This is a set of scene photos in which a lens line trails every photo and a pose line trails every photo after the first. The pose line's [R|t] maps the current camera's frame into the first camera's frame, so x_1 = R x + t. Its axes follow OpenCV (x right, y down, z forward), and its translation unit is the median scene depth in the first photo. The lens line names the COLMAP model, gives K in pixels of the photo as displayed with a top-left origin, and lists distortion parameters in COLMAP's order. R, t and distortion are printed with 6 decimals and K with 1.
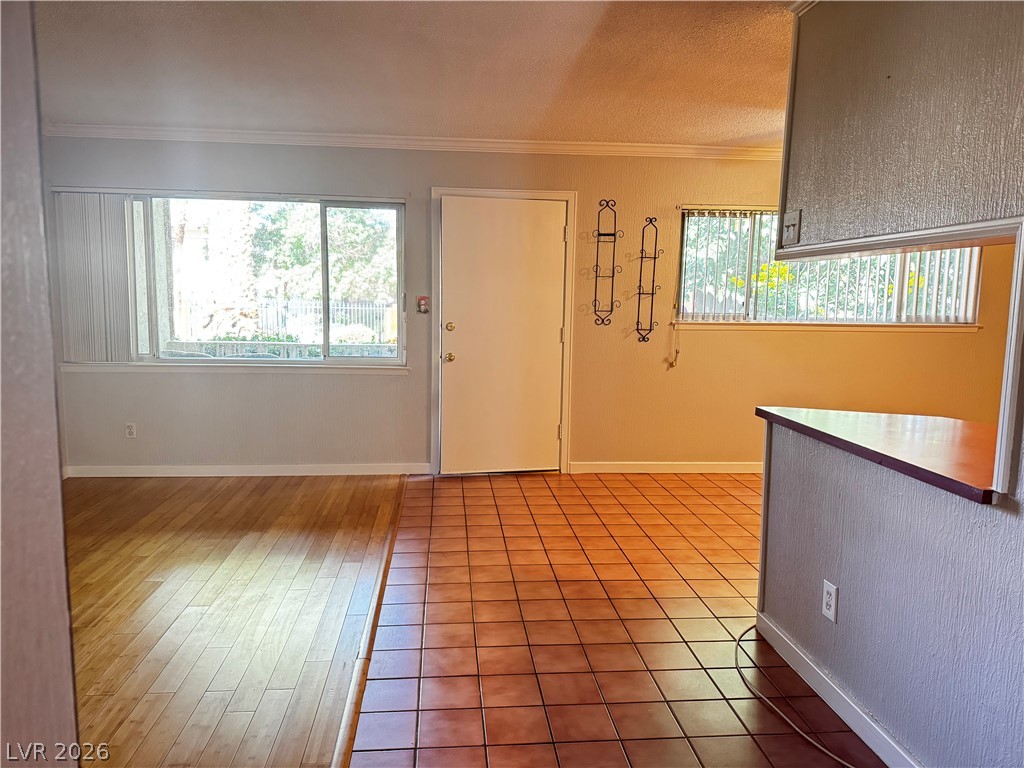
lens RADIAL K [[721.3, 0, 511.0], [0, 721.3, 382.6], [0, 0, 1]] dist [0.046566, -0.021838]
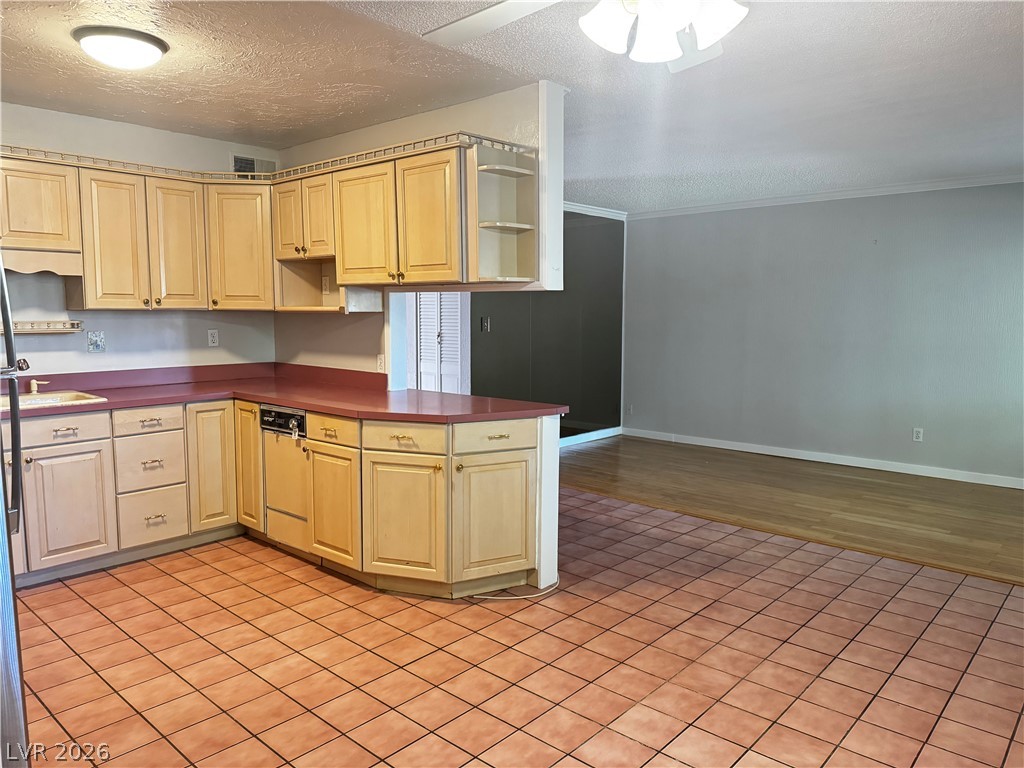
lens RADIAL K [[721.3, 0, 512.8], [0, 721.3, 384.3], [0, 0, 1]] dist [0.046566, -0.021838]
pose [[-0.734085, 0.054803, -0.676843, 0.954034], [-0.091604, 0.979635, 0.178671, -0.169566], [0.672851, 0.193162, -0.714115, 1.384097]]
